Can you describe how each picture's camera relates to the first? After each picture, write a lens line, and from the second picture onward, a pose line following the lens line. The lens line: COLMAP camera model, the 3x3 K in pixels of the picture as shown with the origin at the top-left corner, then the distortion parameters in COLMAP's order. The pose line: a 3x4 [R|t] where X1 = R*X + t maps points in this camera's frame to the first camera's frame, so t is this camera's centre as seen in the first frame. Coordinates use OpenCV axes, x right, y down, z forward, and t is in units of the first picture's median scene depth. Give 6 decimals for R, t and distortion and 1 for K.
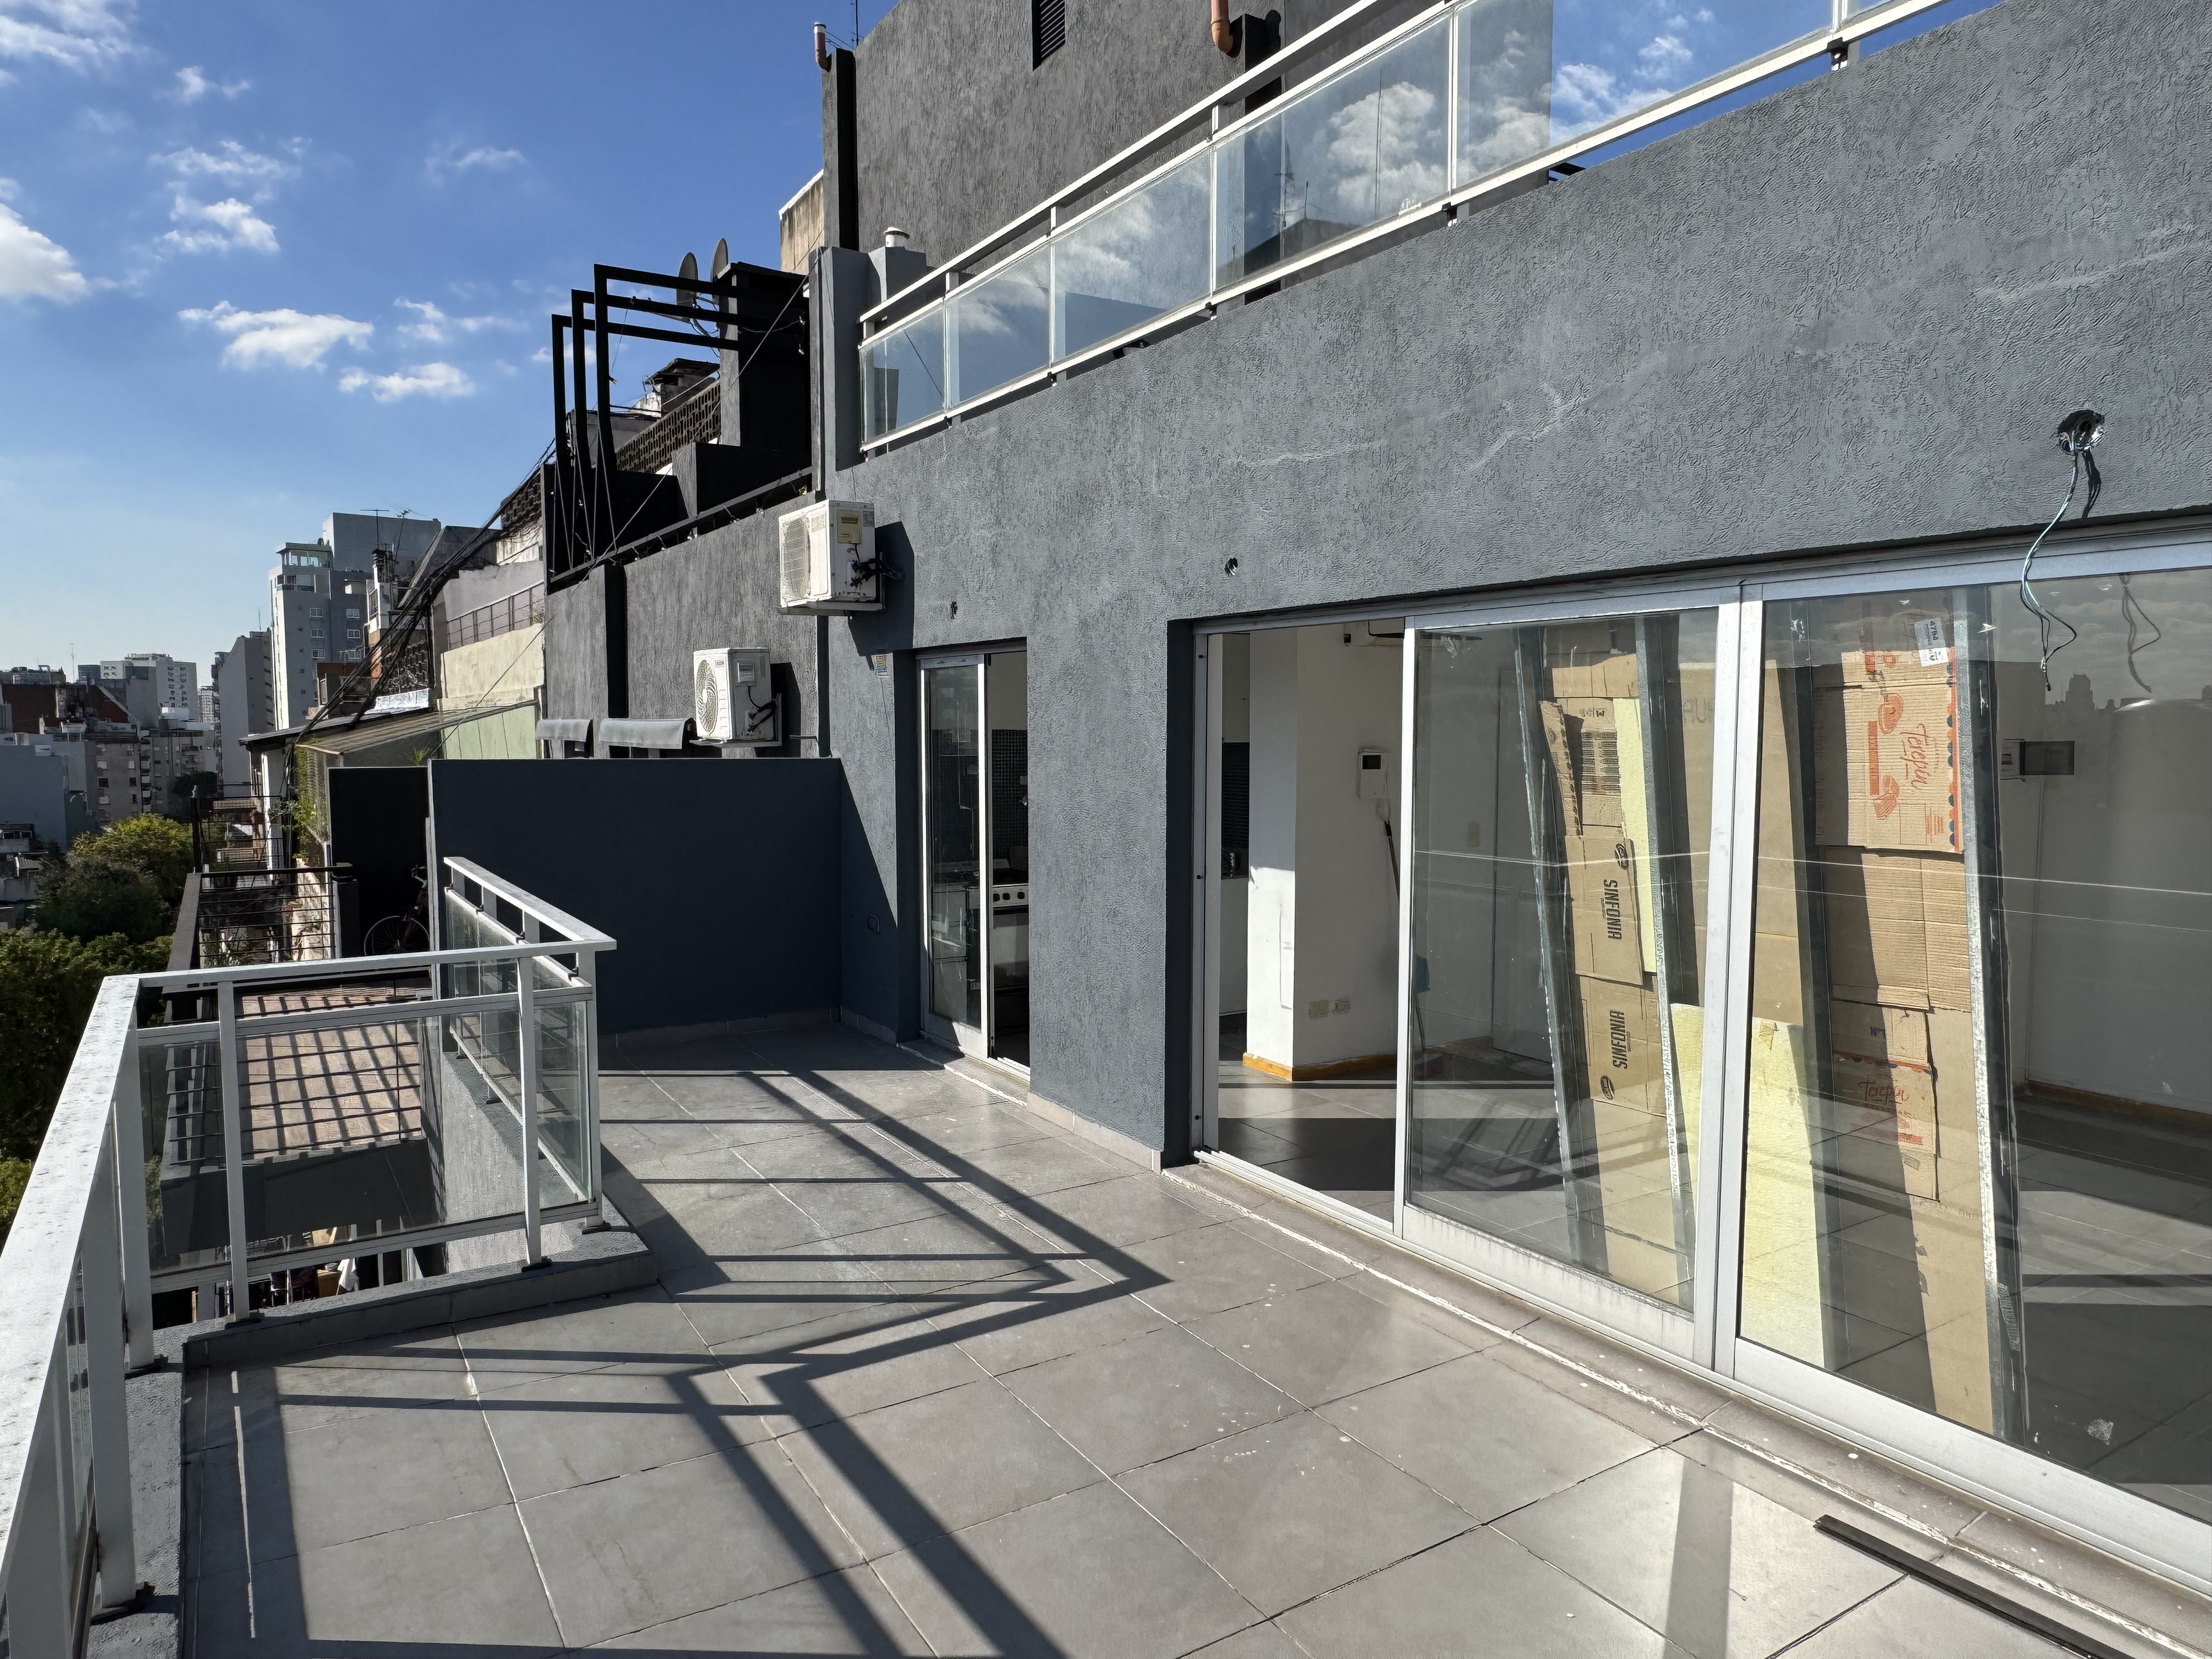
lens RADIAL K [[1412.0, 0, 1106.1], [0, 1412.0, 850.5], [0, 0, 1]] dist [-0.004867, 0.003232]
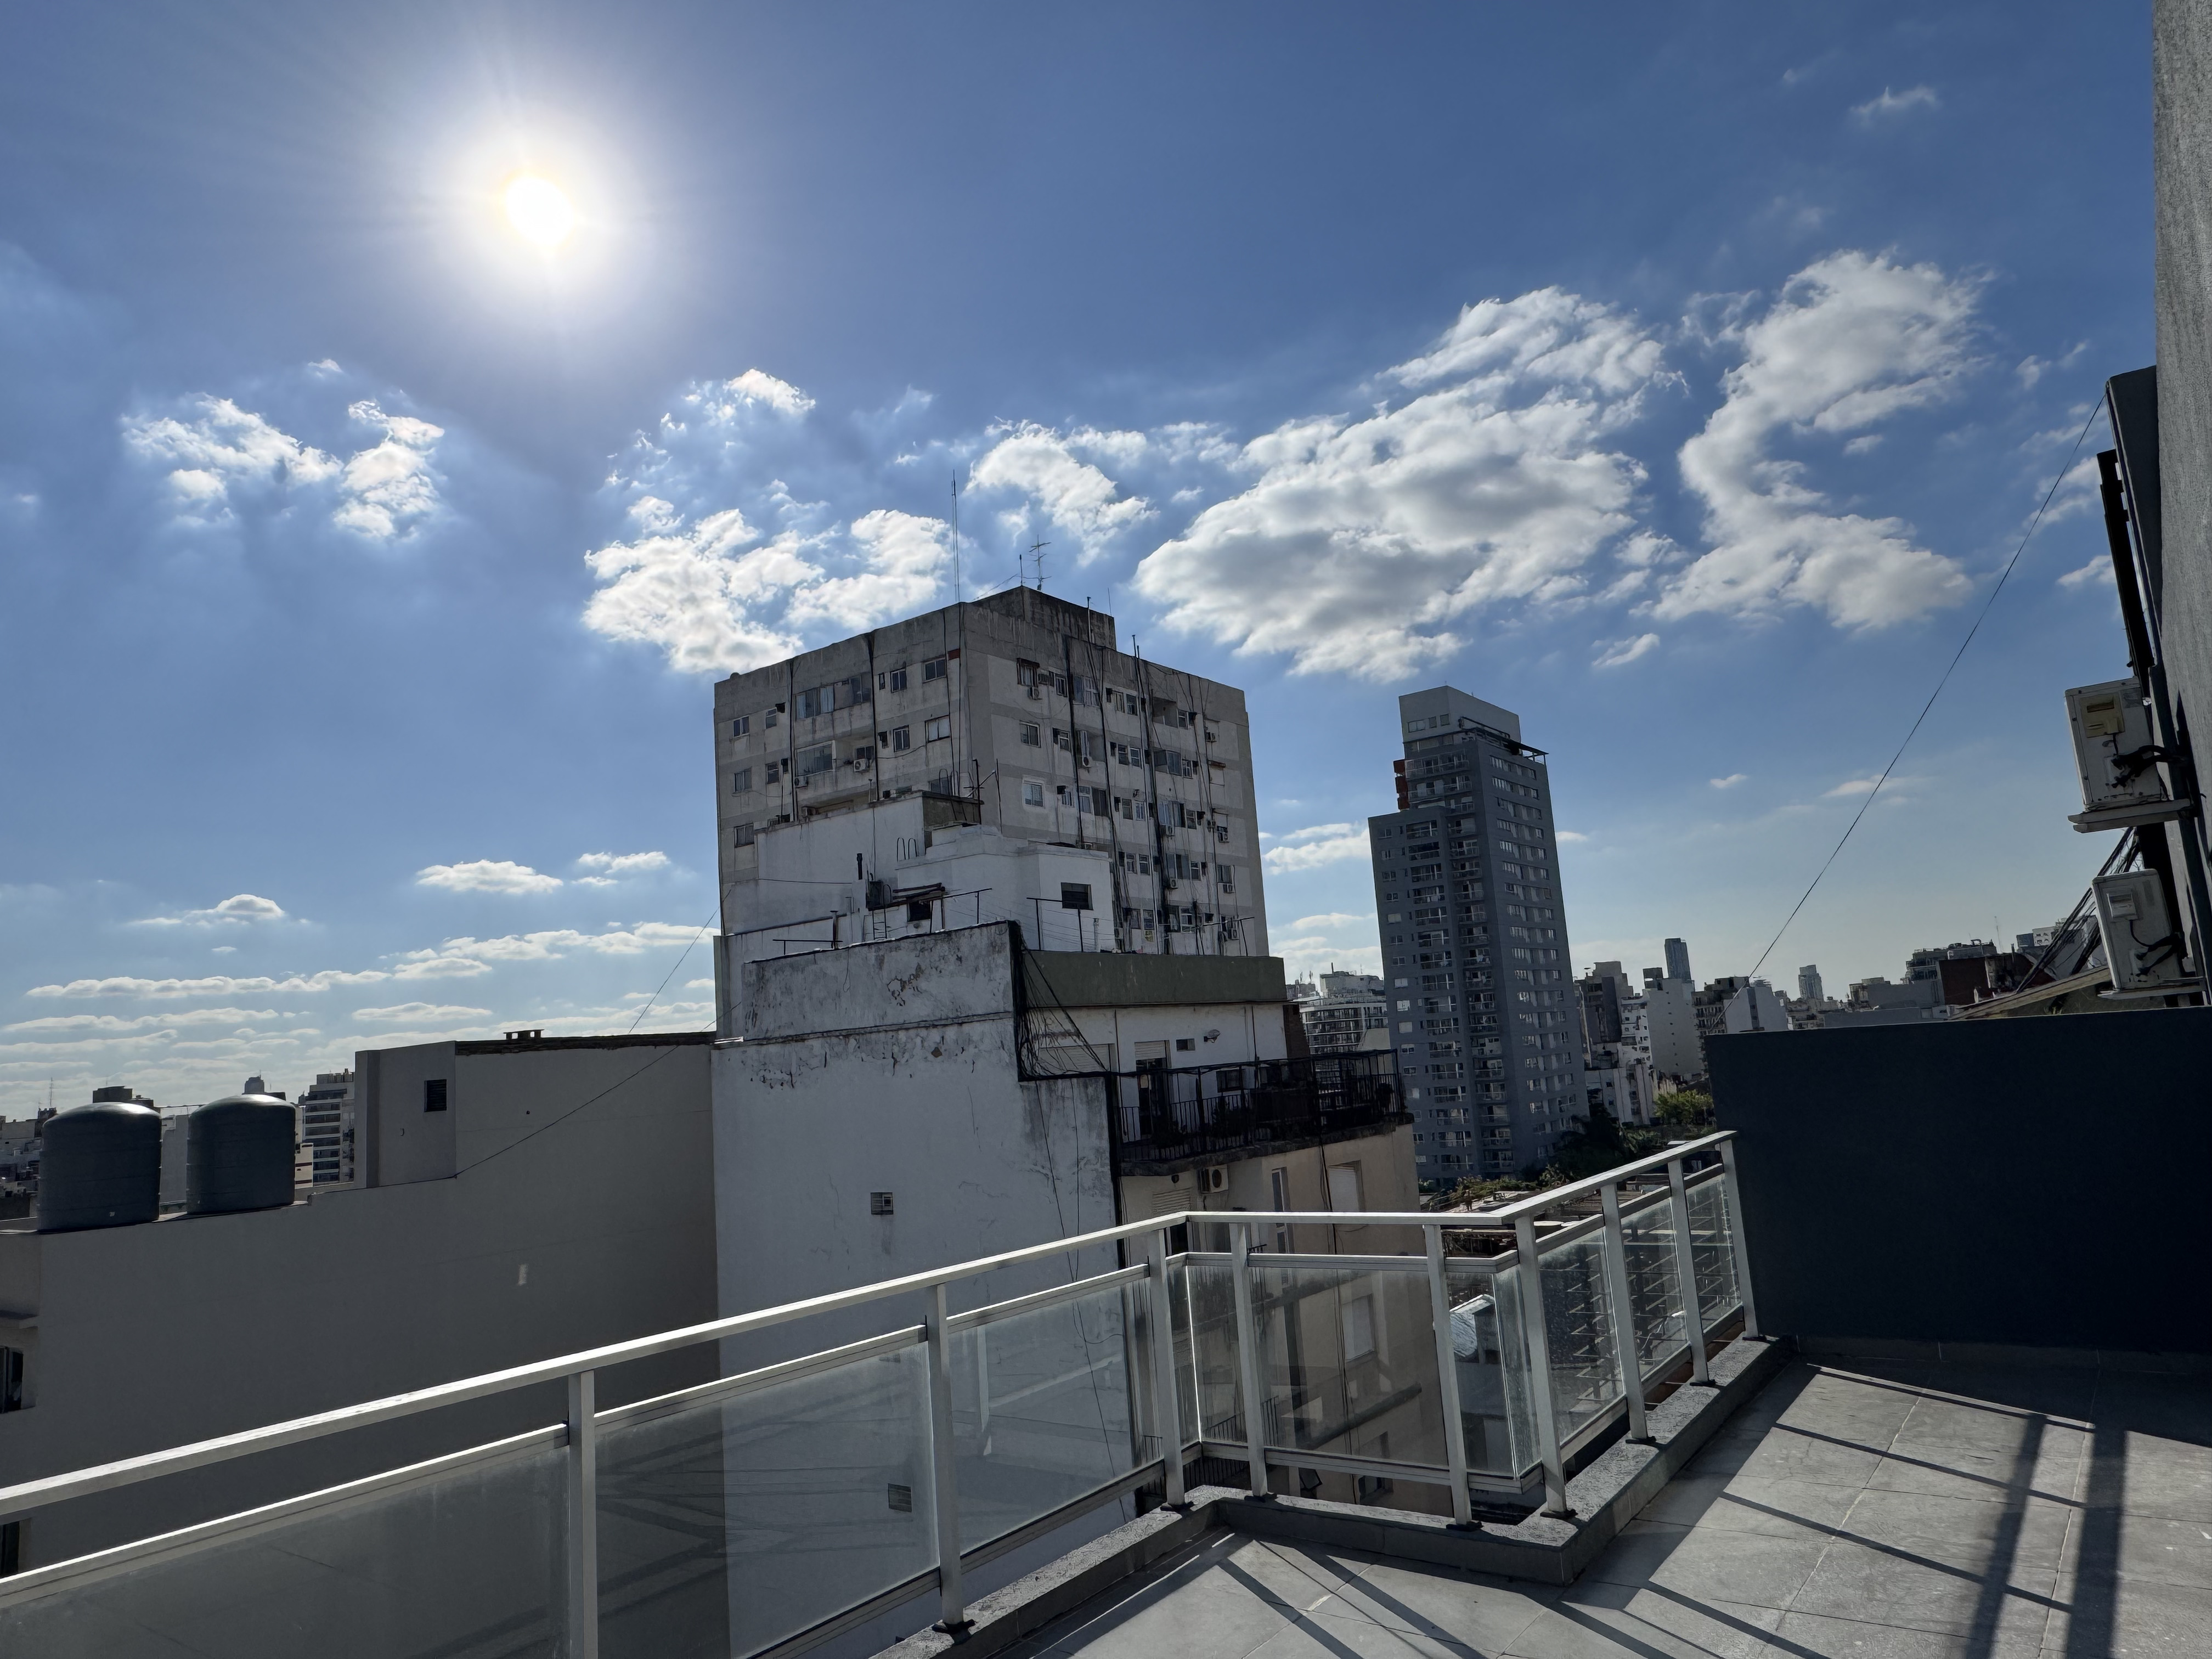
lens RADIAL K [[1420.7, 0, 1097.4], [0, 1420.7, 842.7], [0, 0, 1]] dist [-0.005297, 0.004040]
pose [[0.357089, -0.166735, -0.919068, 0.520420], [-0.011315, 0.983095, -0.182747, -0.011038], [0.934002, 0.075656, 0.349166, 0.312552]]
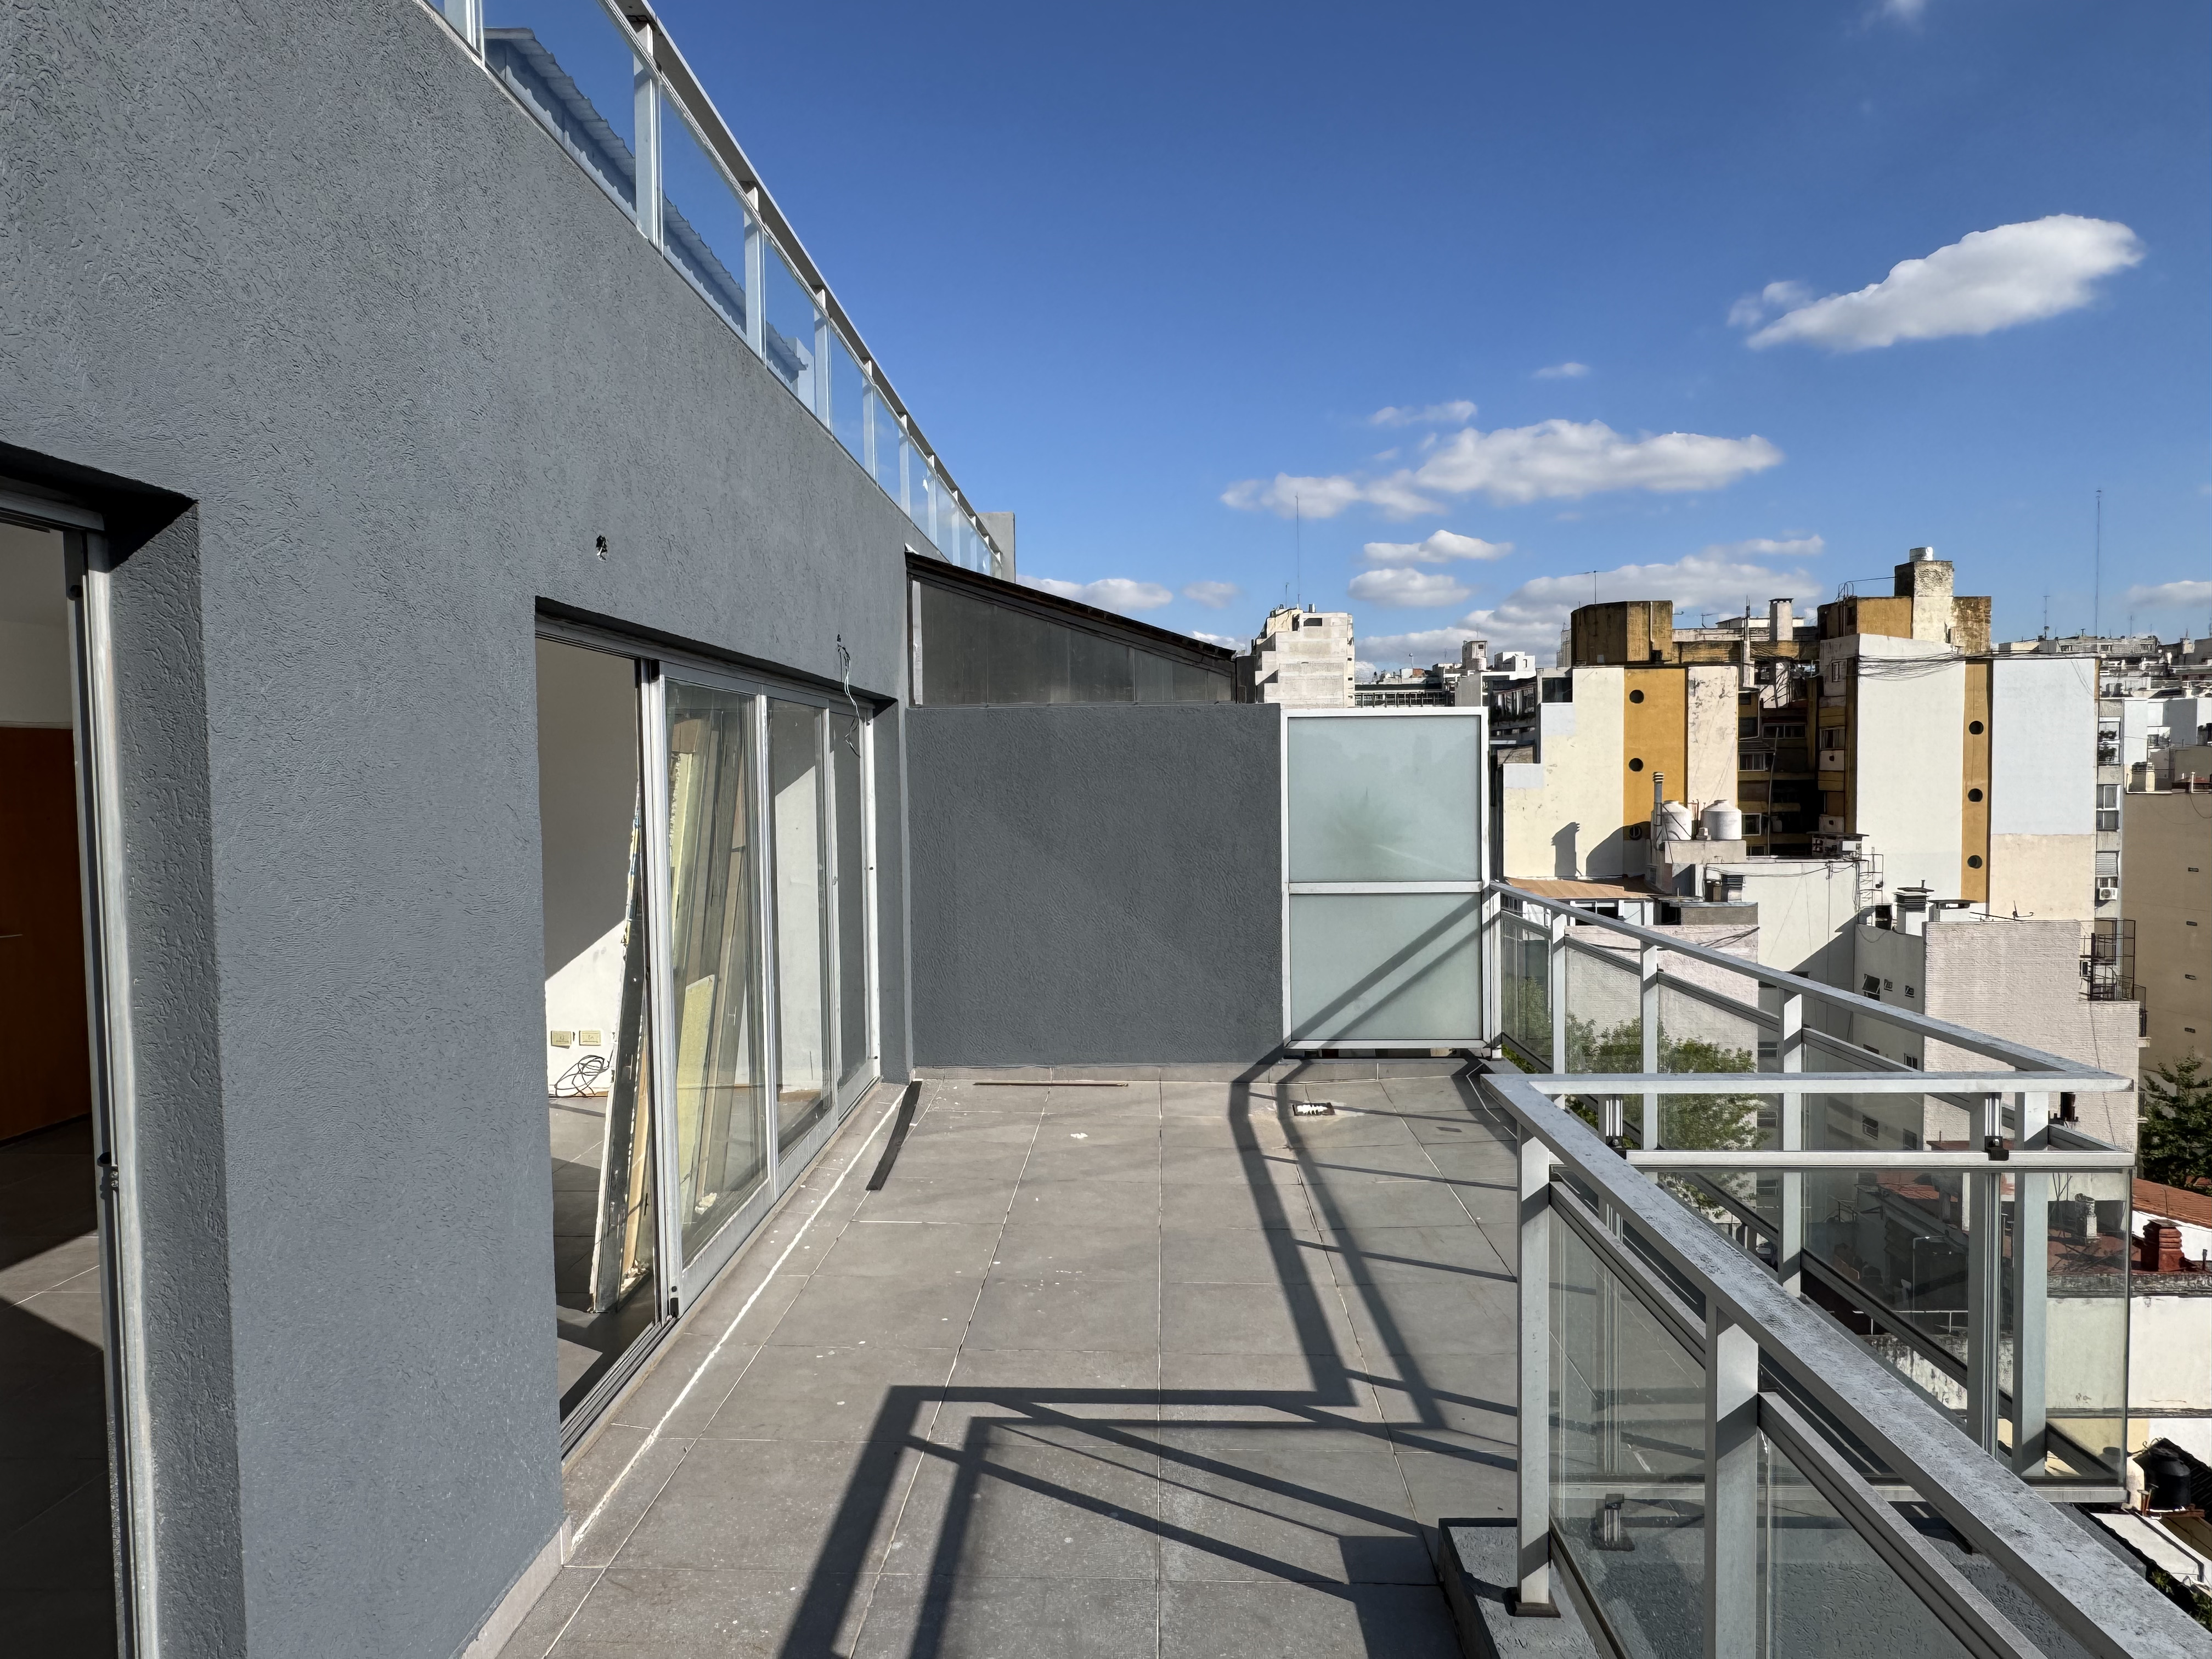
lens RADIAL K [[1420.7, 0, 1097.4], [0, 1420.7, 842.7], [0, 0, 1]] dist [-0.005297, 0.004040]
pose [[-0.827411, -0.014835, 0.561401, -0.541785], [0.064932, 0.990420, 0.121871, -0.134220], [-0.557830, 0.137290, -0.818521, 1.550572]]
